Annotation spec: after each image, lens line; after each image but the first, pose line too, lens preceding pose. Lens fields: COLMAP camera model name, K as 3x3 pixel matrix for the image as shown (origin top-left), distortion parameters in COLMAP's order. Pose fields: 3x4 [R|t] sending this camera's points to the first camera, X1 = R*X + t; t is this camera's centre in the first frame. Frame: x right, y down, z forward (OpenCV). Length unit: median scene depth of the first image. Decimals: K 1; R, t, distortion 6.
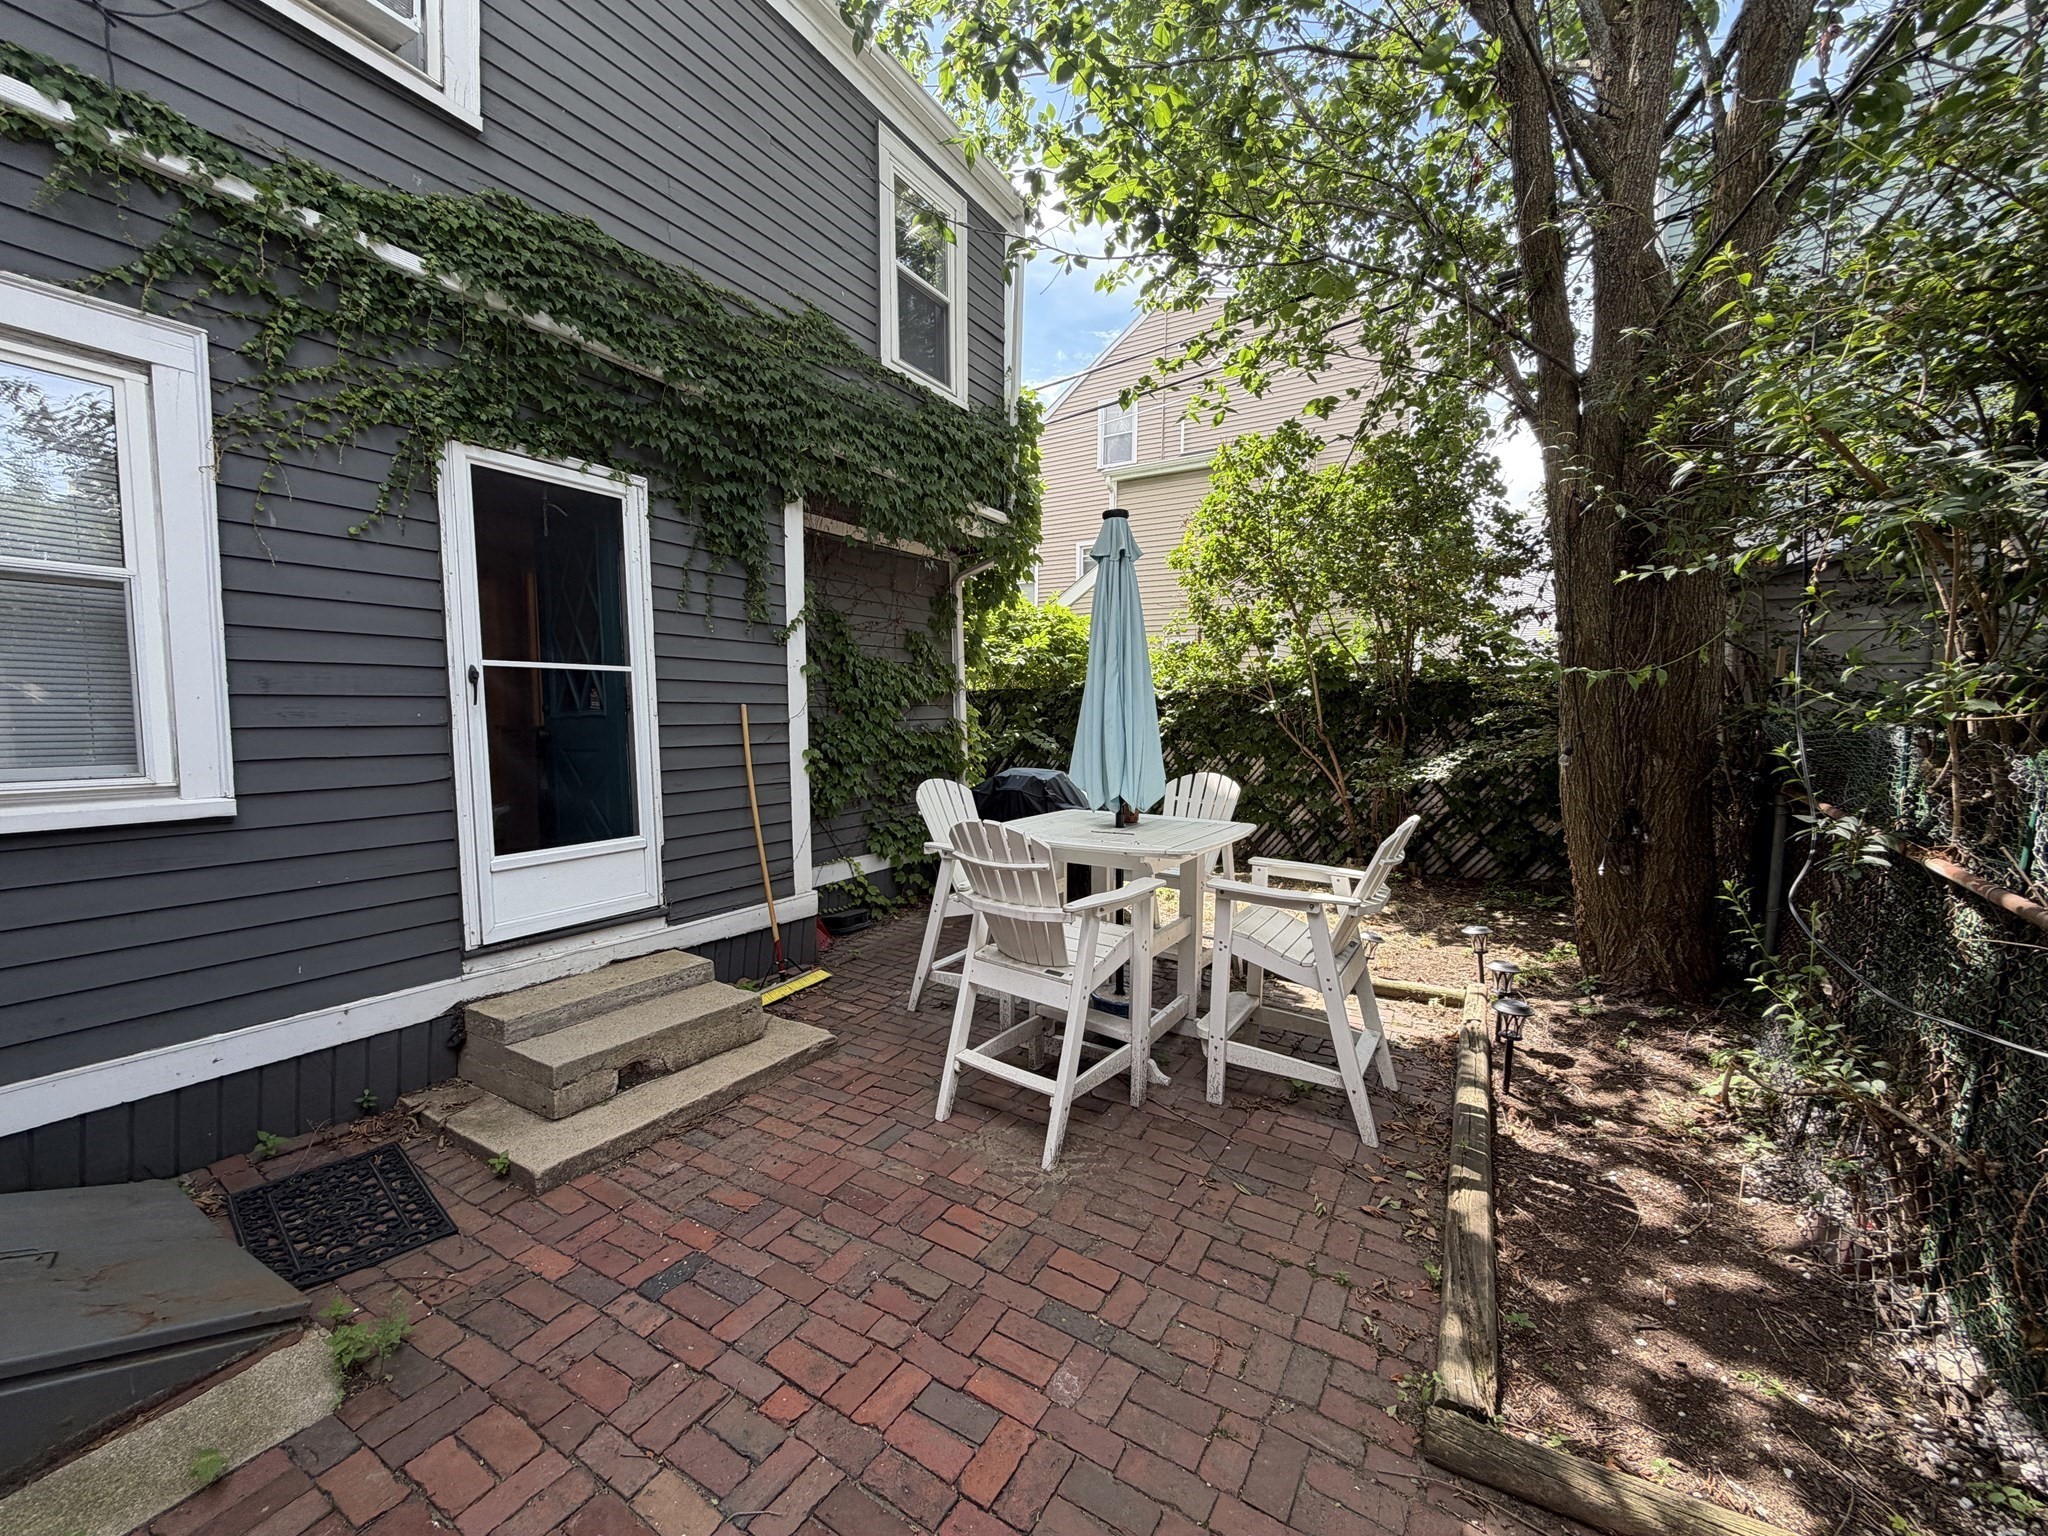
lens RADIAL K [[815.1, 0, 1016.9], [0, 815.1, 769.6], [0, 0, 1]] dist [0.000284, -0.000047]
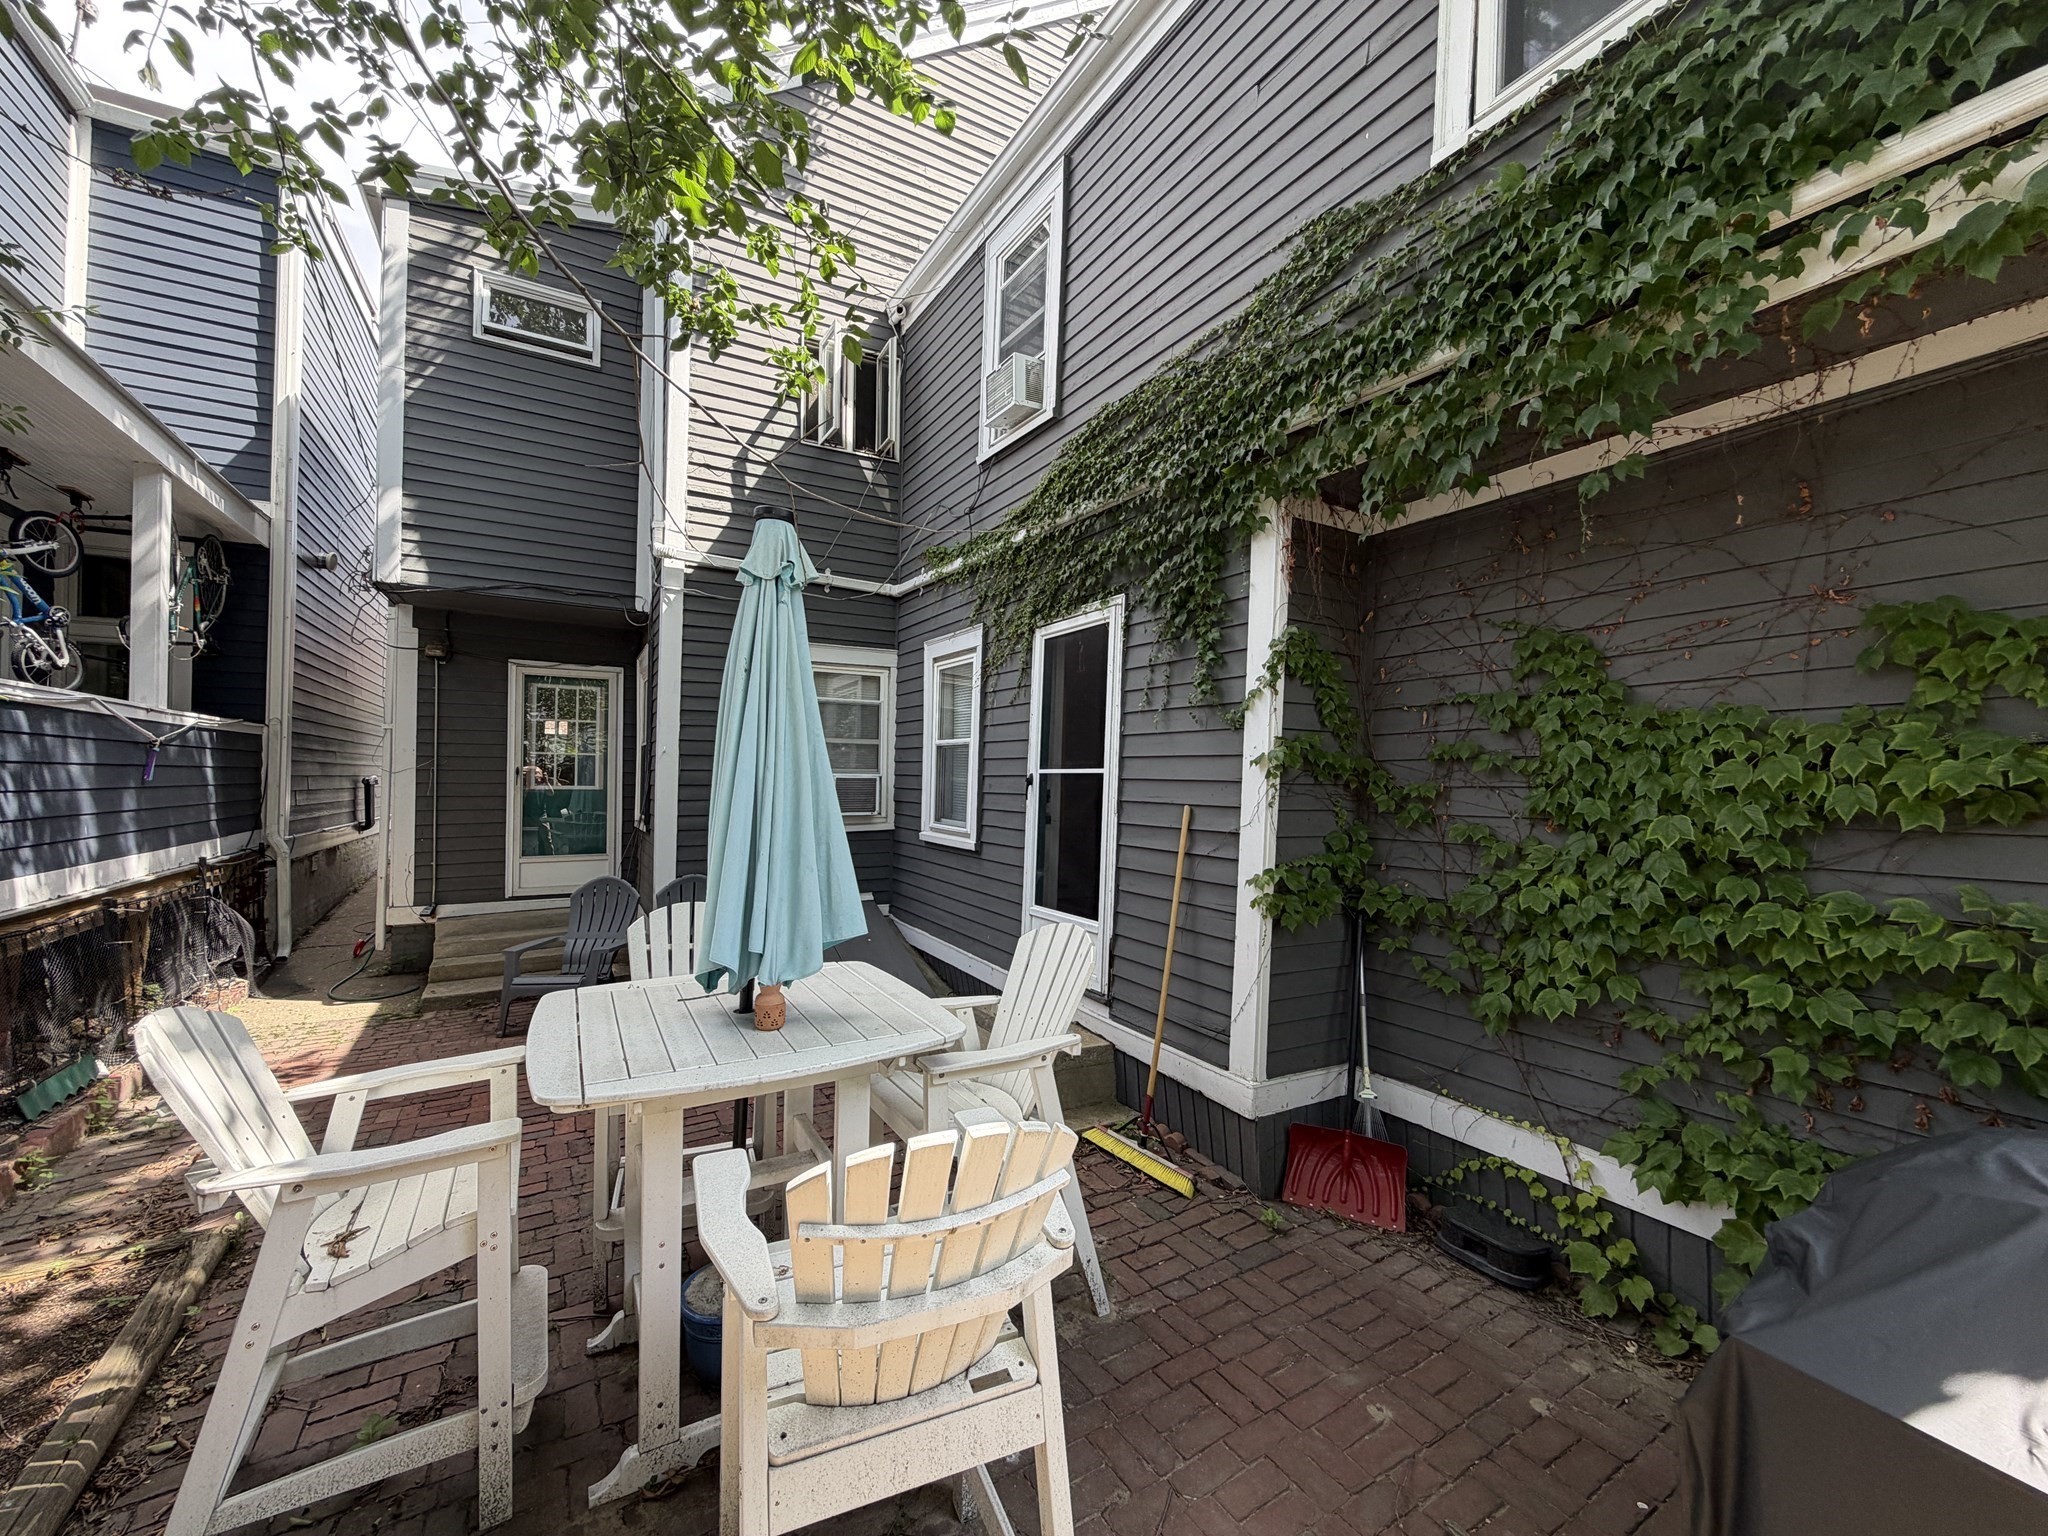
lens RADIAL K [[815.1, 0, 1016.7], [0, 815.1, 768.1], [0, 0, 1]] dist [0.000284, -0.000047]
pose [[-0.469768, -0.023009, -0.882490, 0.554020], [-0.080409, 0.996620, 0.016819, -0.133464], [0.879120, 0.078861, -0.470030, 1.392748]]
